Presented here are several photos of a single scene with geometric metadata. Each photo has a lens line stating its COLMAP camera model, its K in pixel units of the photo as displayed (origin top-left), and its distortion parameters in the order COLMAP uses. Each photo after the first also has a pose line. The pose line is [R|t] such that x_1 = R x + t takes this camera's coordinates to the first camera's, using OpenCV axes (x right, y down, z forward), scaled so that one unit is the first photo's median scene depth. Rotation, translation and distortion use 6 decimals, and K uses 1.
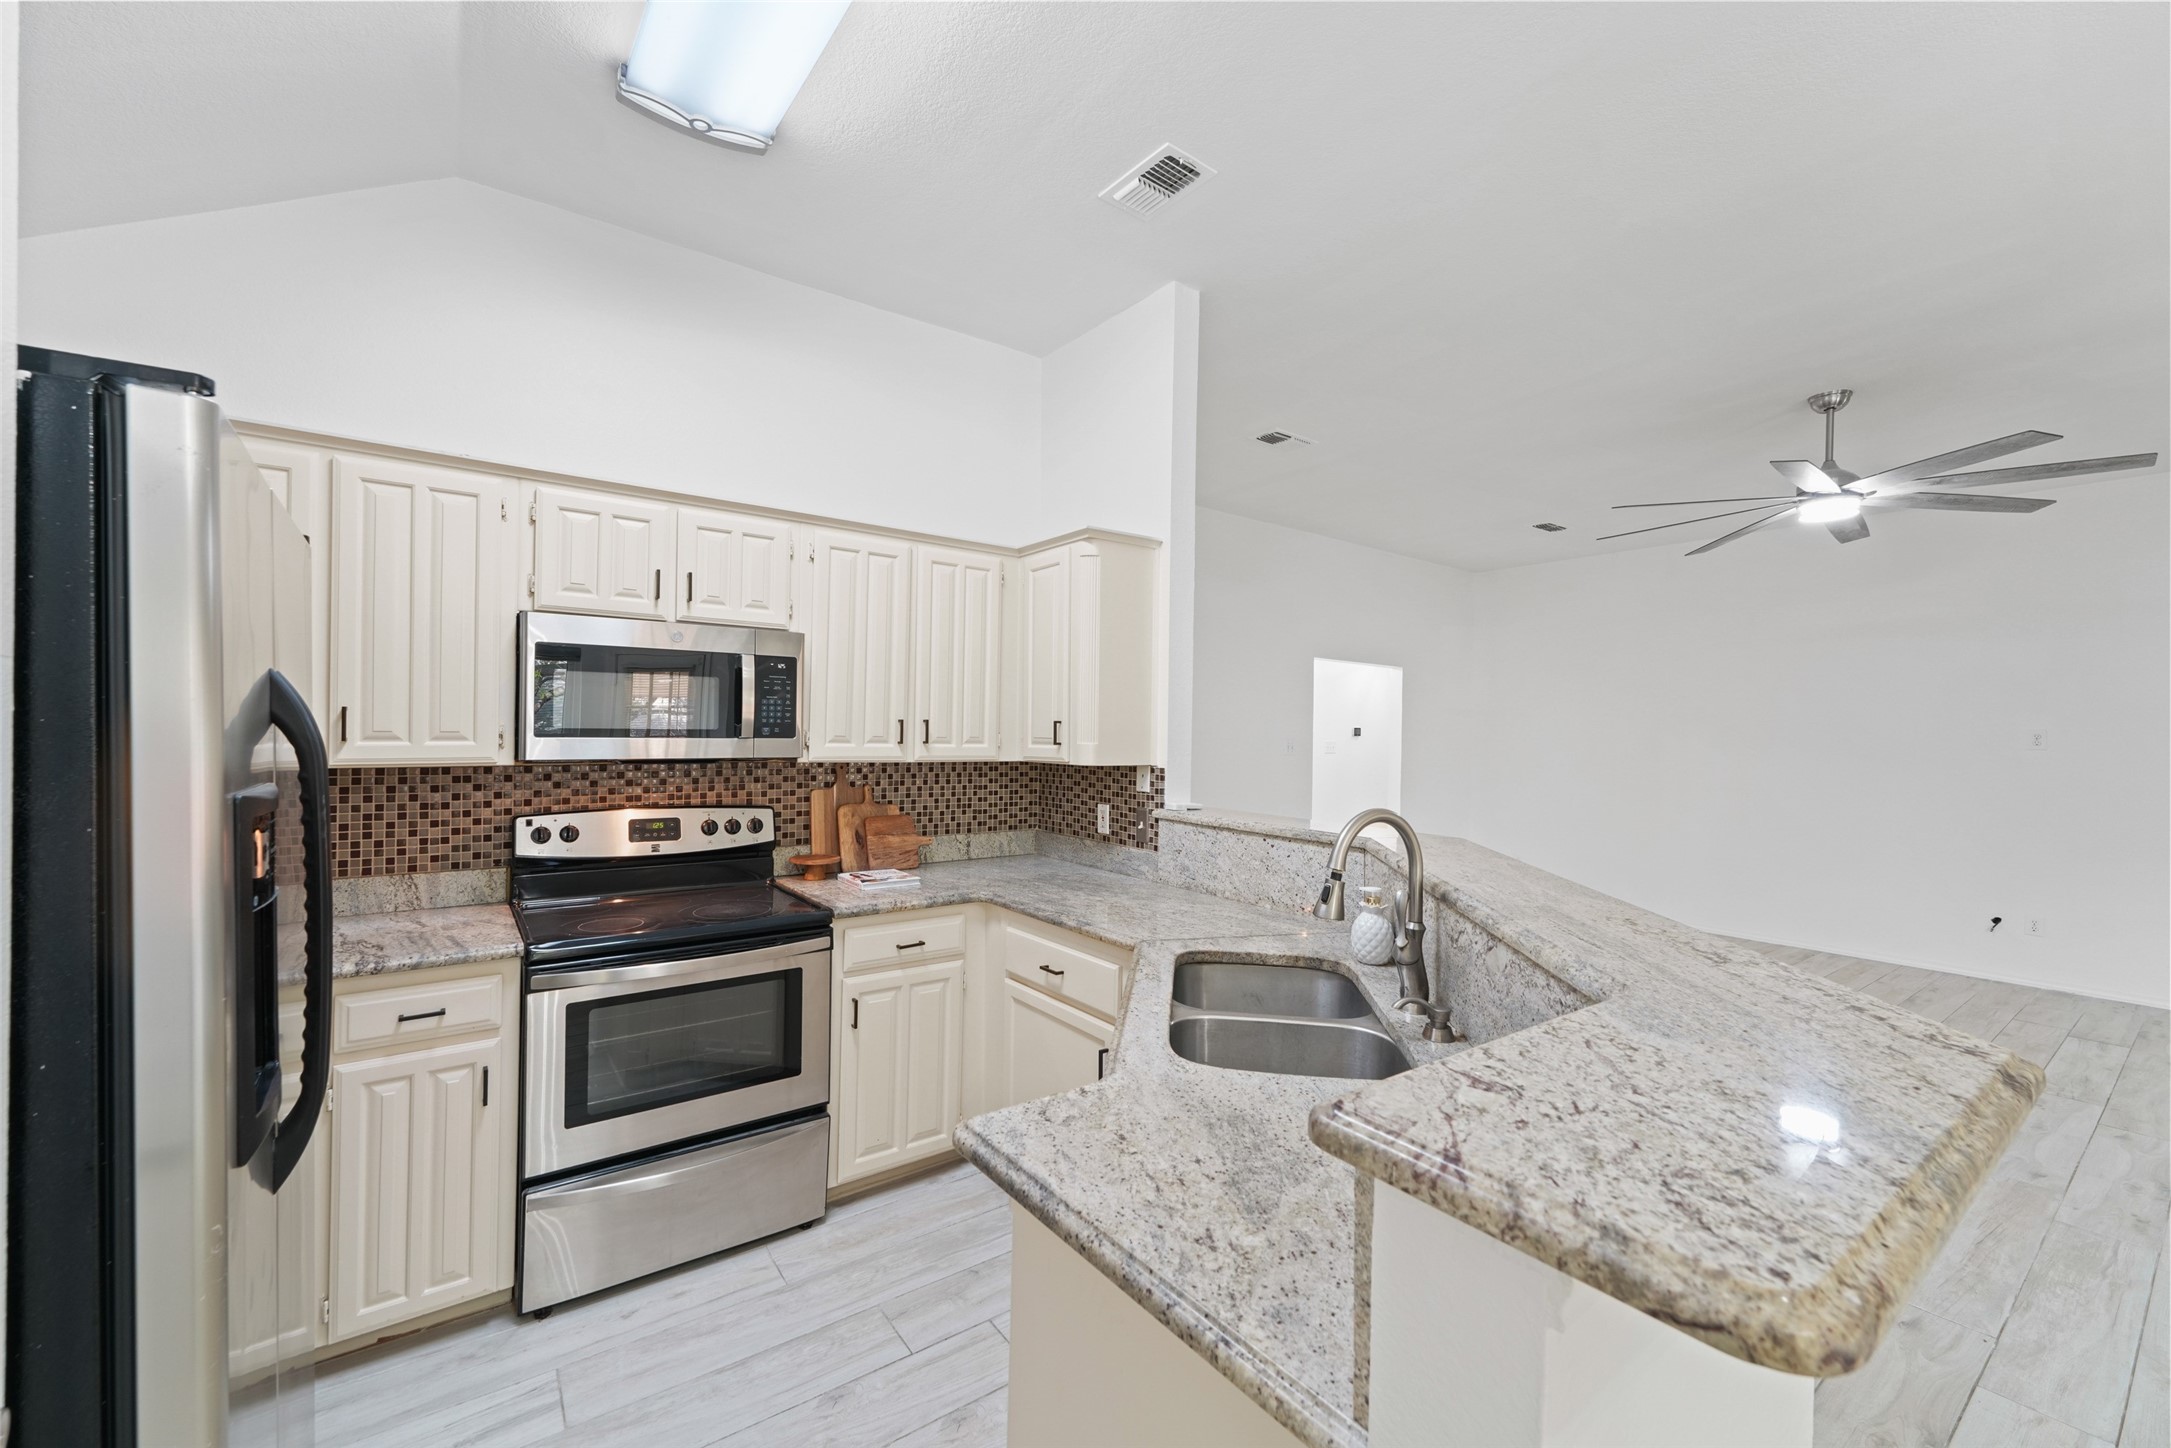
lens RADIAL K [[857.8, 0, 1071.1], [0, 857.8, 730.7], [0, 0, 1]] dist [0.007950, -0.000398]
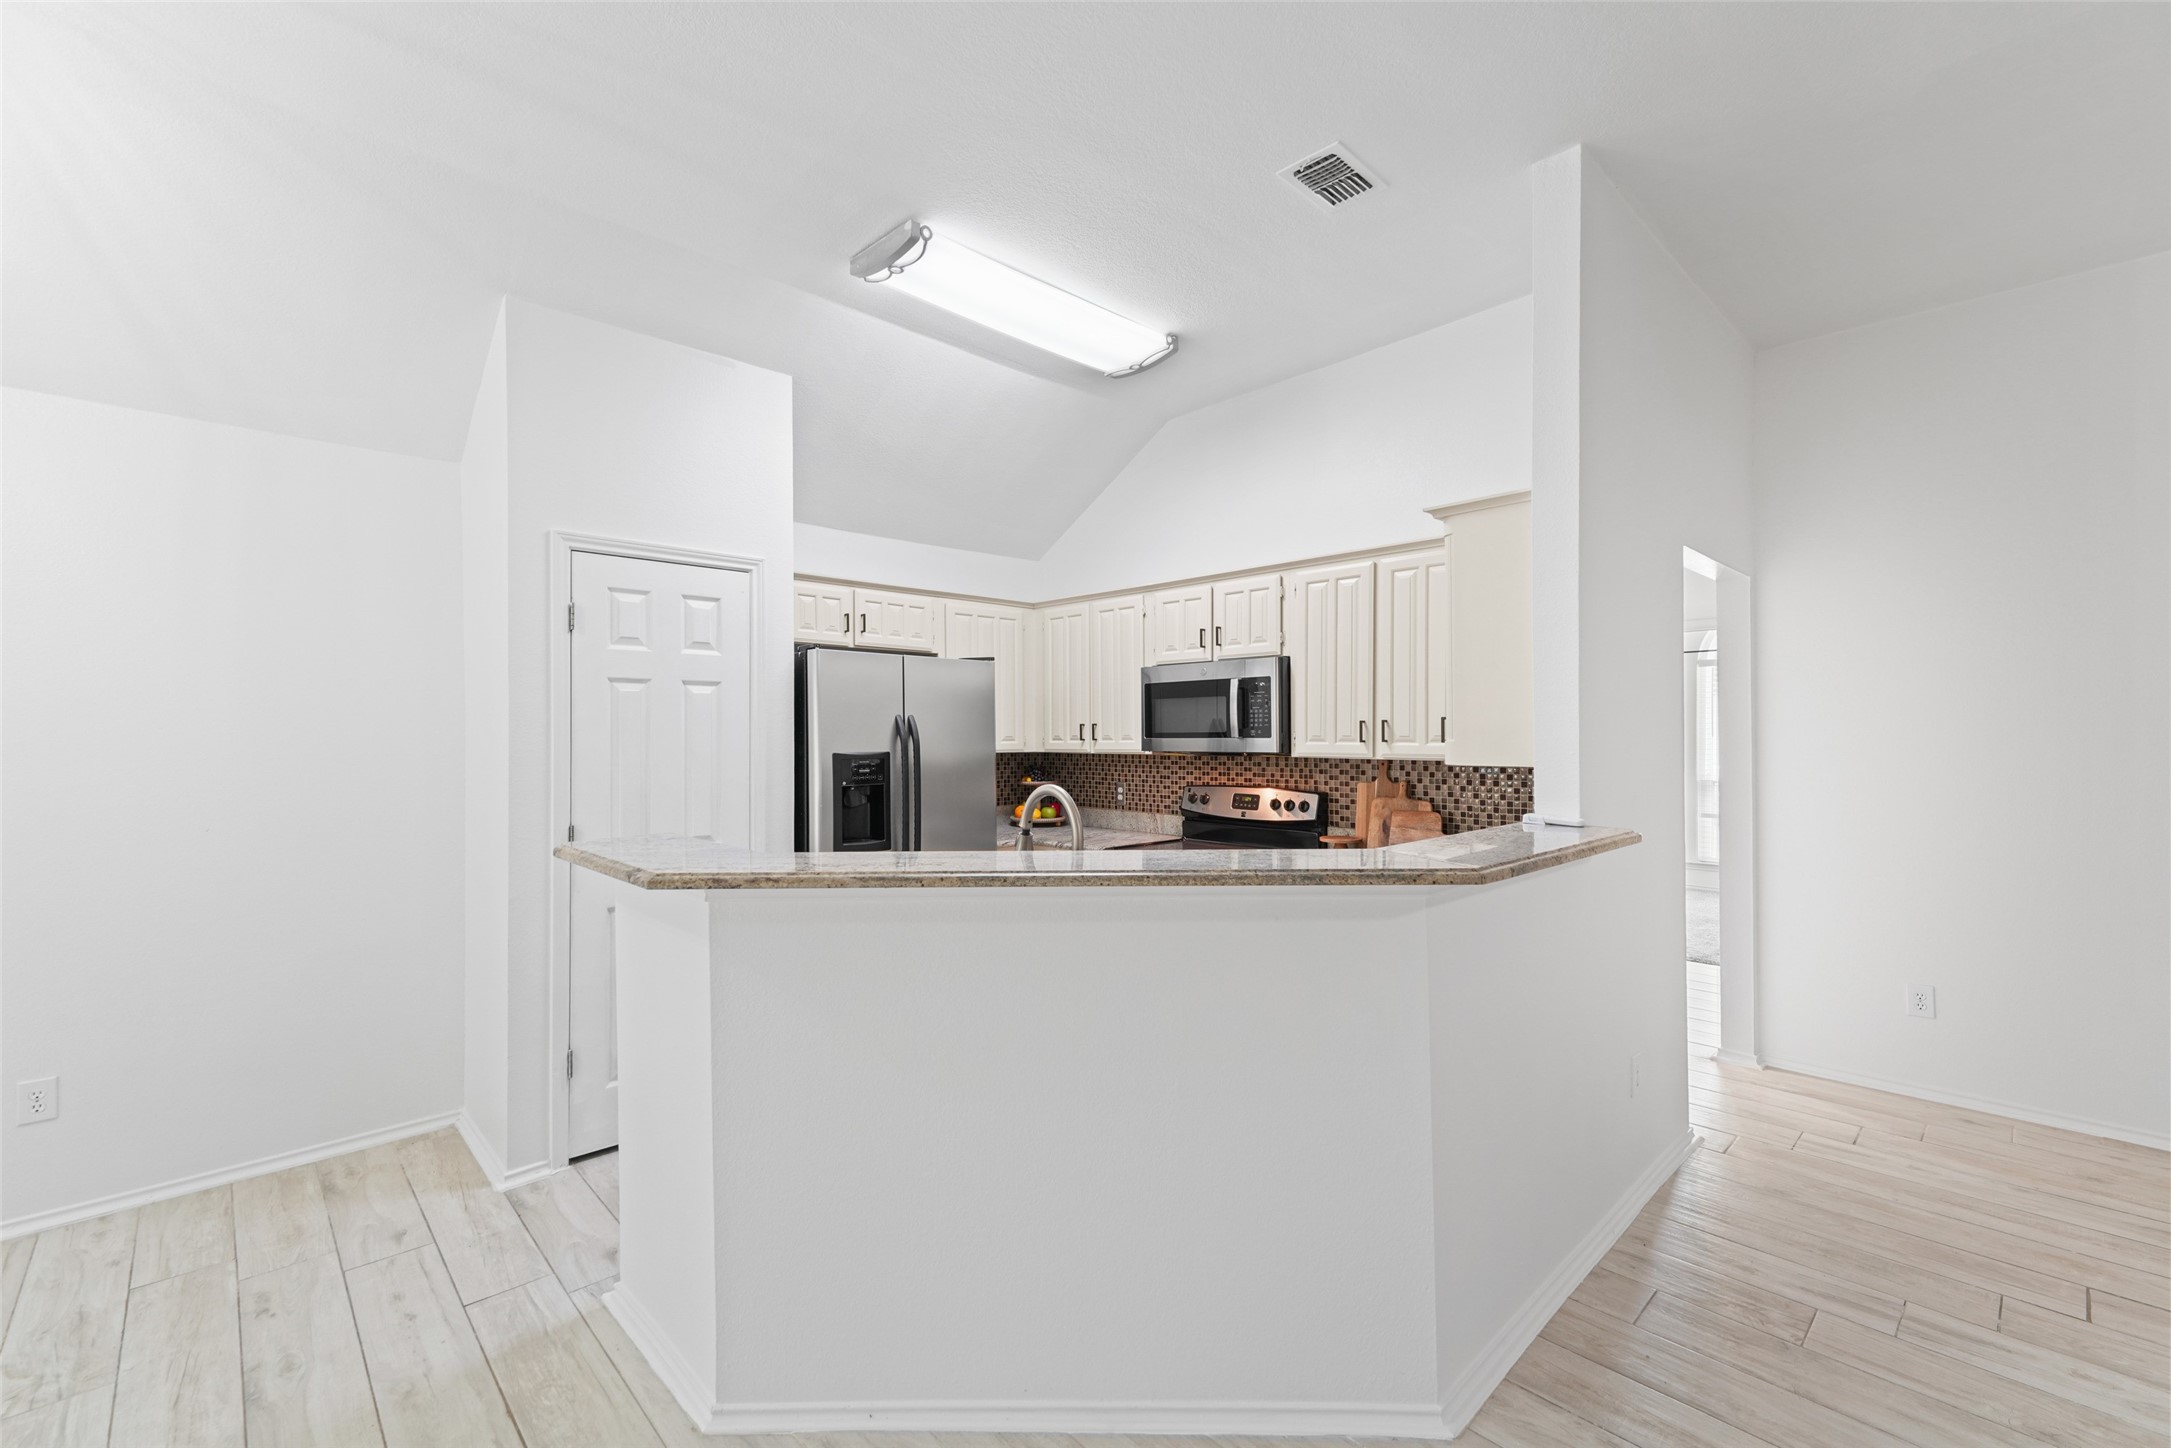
lens RADIAL K [[918.3, 0, 1066.6], [0, 918.3, 735.4], [0, 0, 1]] dist [0.009318, -0.000530]
pose [[0.121012, -0.011803, -0.992581, 0.954955], [0.005892, 0.999920, -0.011171, 0.017552], [0.992634, -0.004497, 0.121072, 0.480735]]
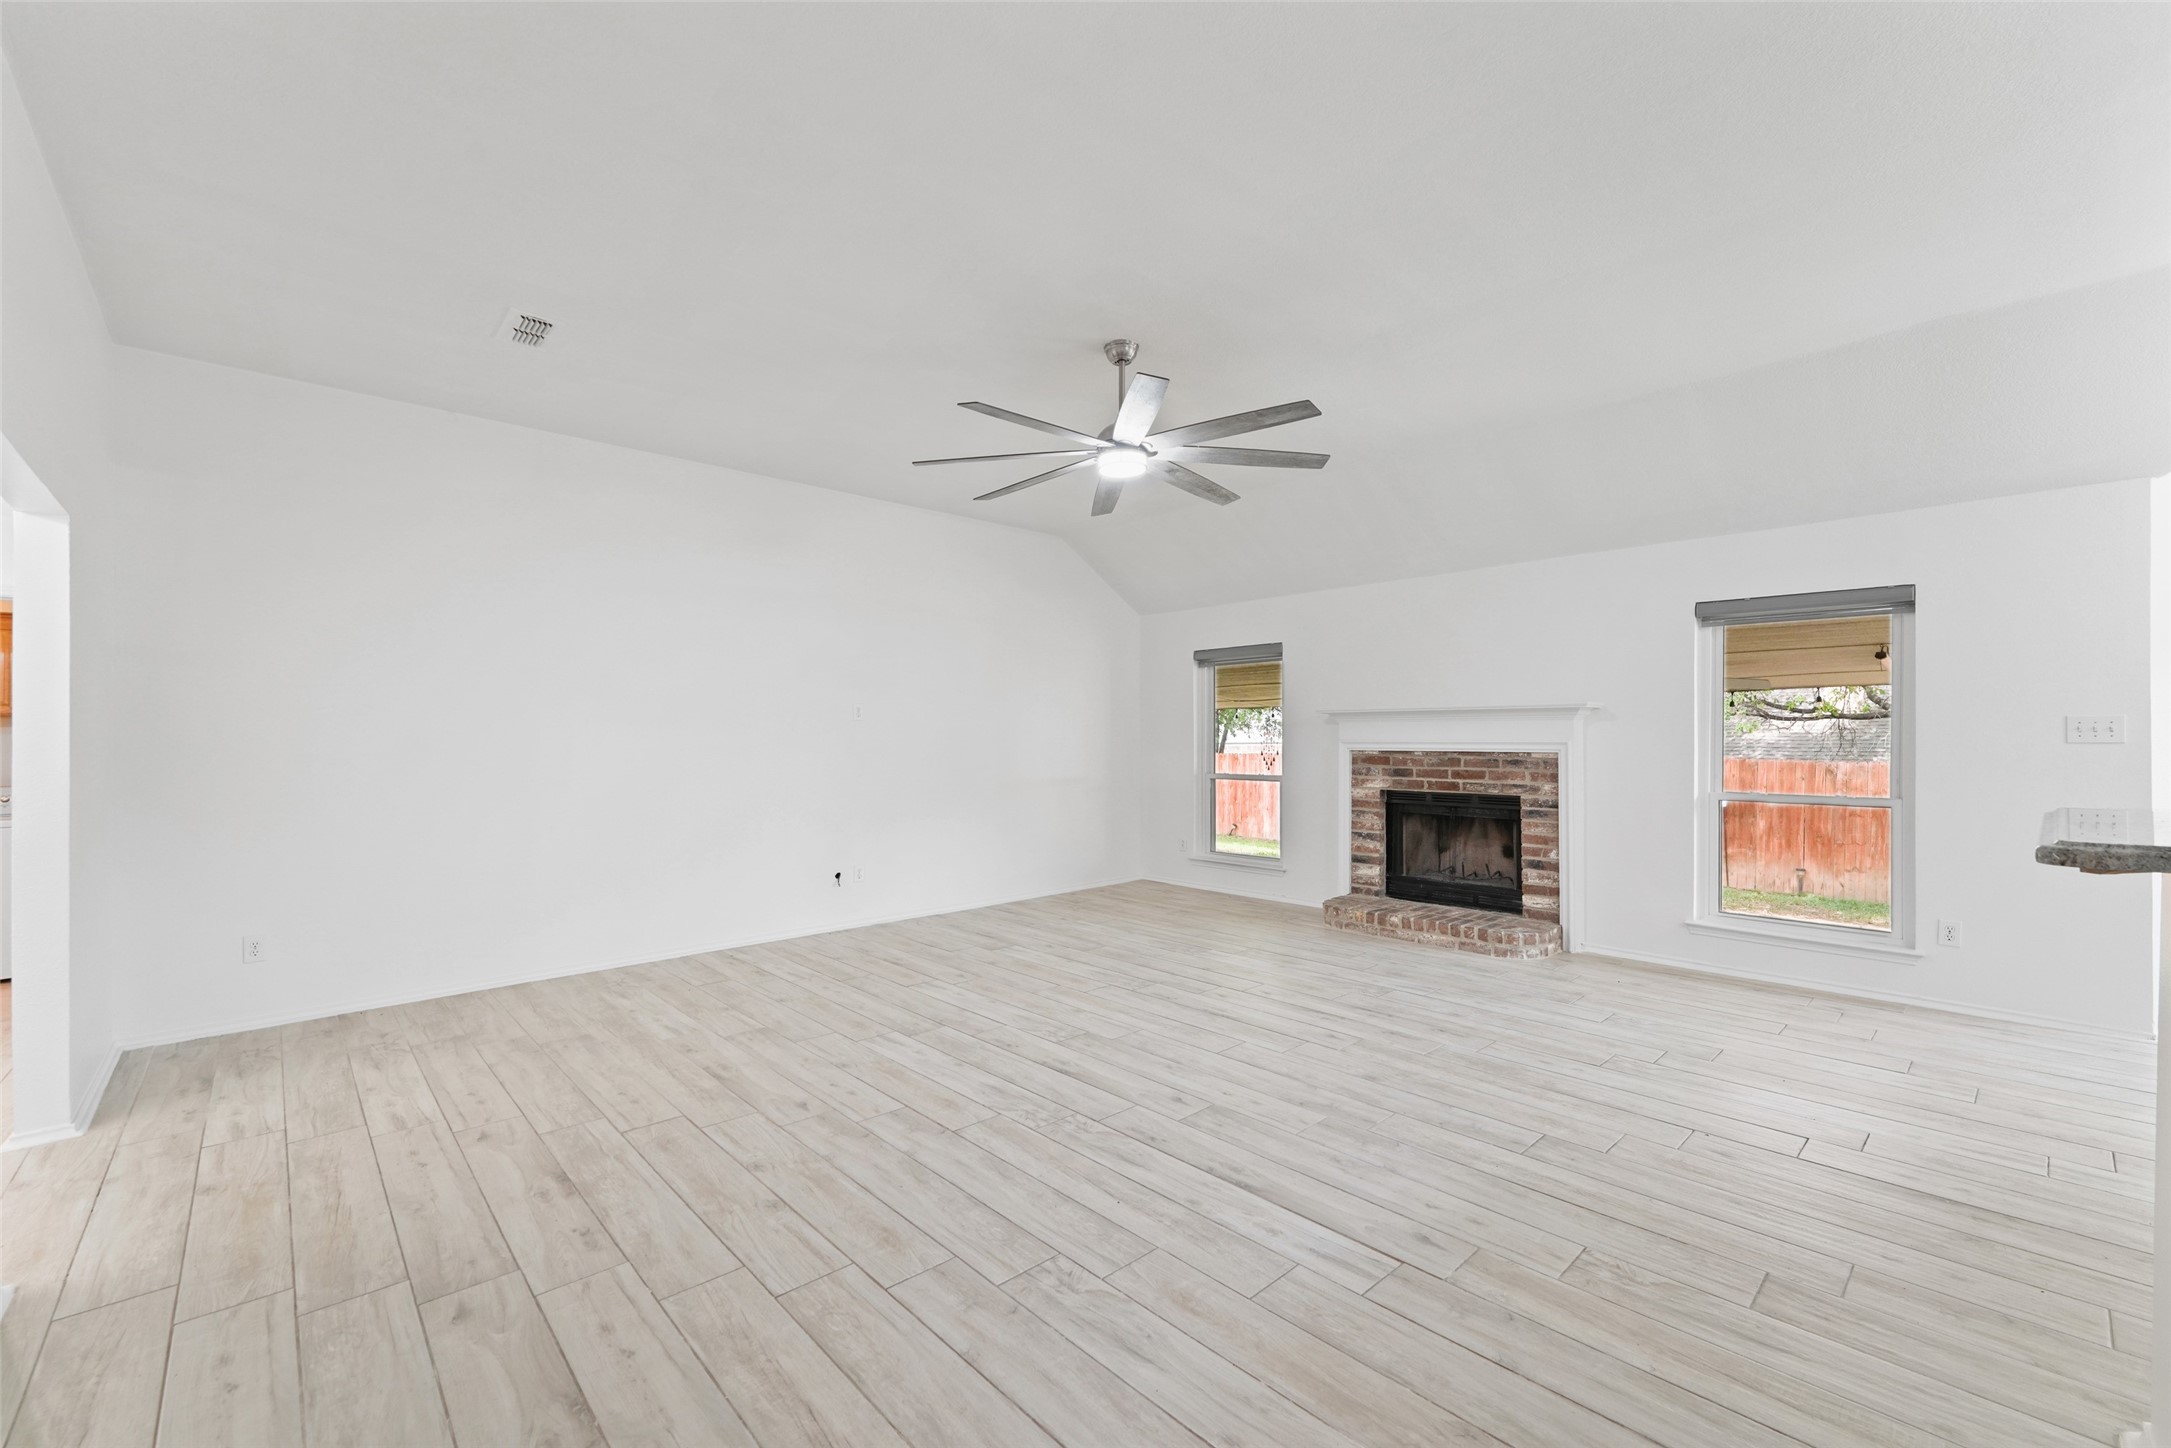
lens RADIAL K [[883.1, 0, 1064.7], [0, 883.1, 742.0], [0, 0, 1]] dist [0.011246, -0.000214]
pose [[-0.109257, -0.021652, 0.993778, -0.146077], [-0.002443, 0.999766, 0.021514, 0.046609], [-0.994011, -0.000077, -0.109284, 1.559973]]
